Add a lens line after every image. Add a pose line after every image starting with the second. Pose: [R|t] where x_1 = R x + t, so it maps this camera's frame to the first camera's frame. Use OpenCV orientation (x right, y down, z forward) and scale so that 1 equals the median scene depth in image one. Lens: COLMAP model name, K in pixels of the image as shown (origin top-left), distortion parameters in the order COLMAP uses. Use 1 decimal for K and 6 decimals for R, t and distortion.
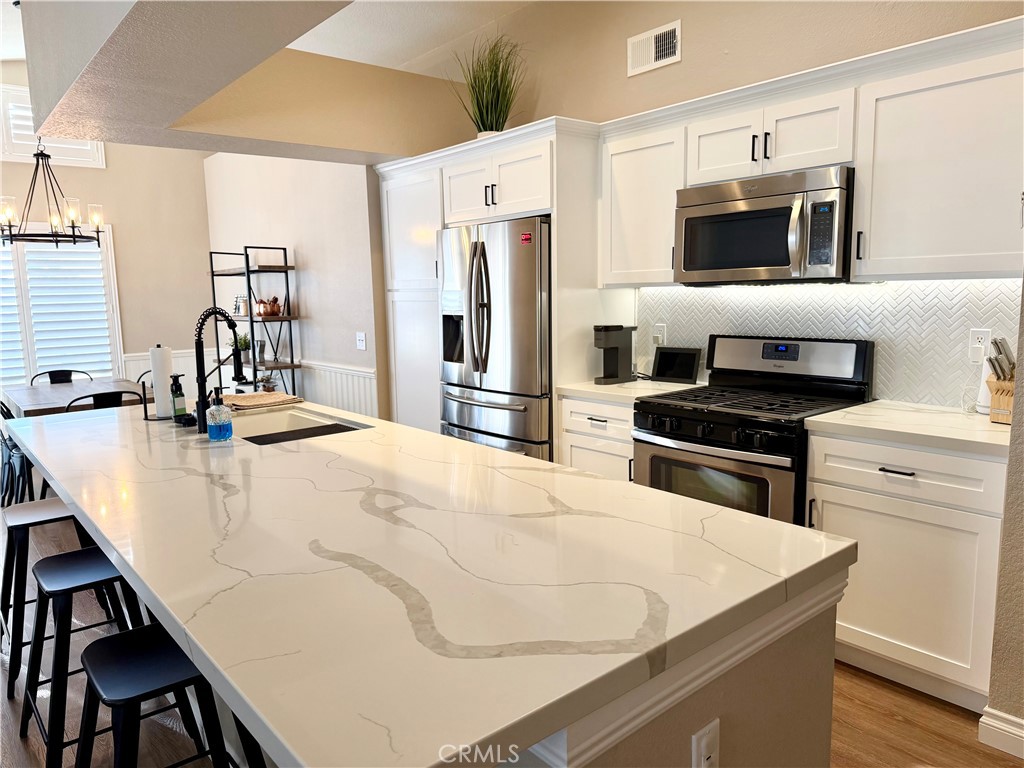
lens RADIAL K [[715.9, 0, 510.6], [0, 715.9, 388.4], [0, 0, 1]] dist [0.041495, -0.049995]
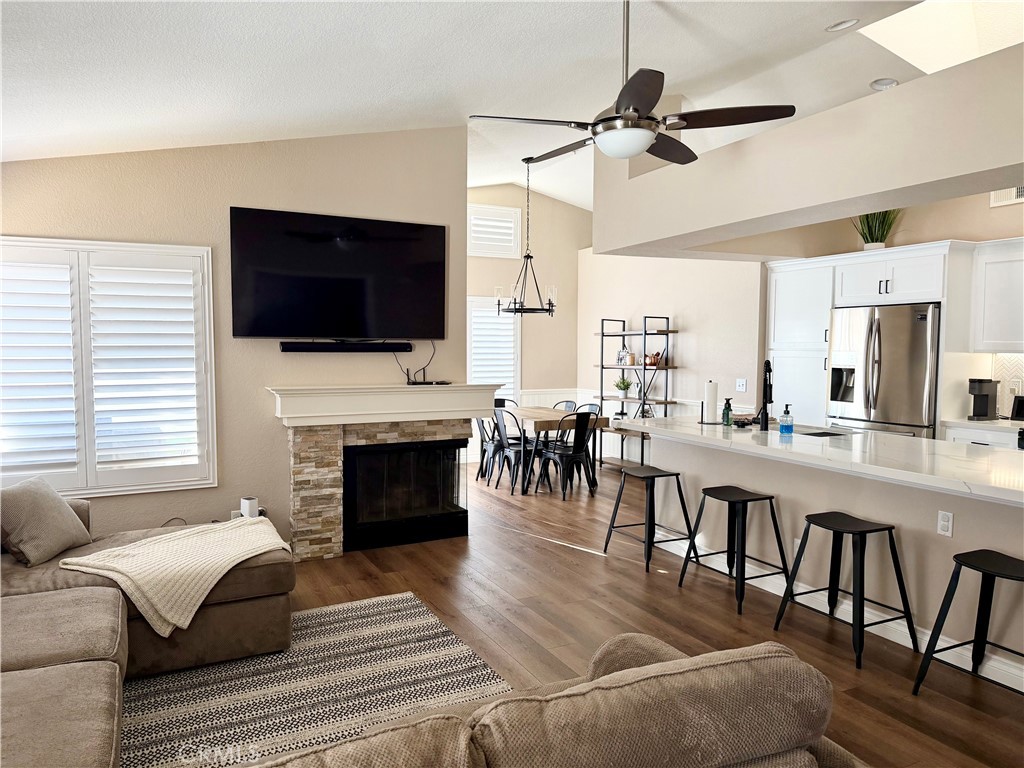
lens RADIAL K [[715.9, 0, 485.5], [0, 715.9, 383.9], [0, 0, 1]] dist [0.041495, -0.049995]
pose [[0.971910, 0.036458, -0.232511, -0.441552], [-0.055352, 0.995626, -0.075260, 0.076187], [0.228750, 0.086016, 0.969677, -0.555690]]
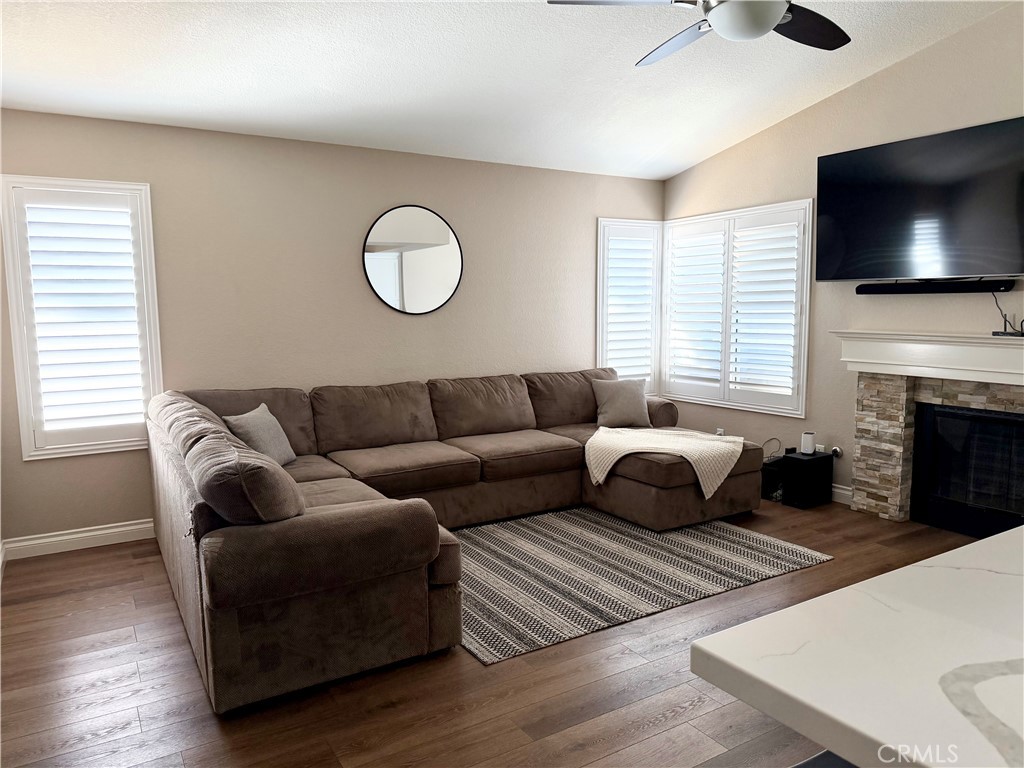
lens RADIAL K [[715.9, 0, 510.0], [0, 715.9, 388.5], [0, 0, 1]] dist [0.041495, -0.049995]
pose [[-0.151345, 0.144918, -0.977800, 0.189425], [-0.116373, 0.979704, 0.163212, -0.021884], [0.981607, 0.138491, -0.131409, 0.126320]]
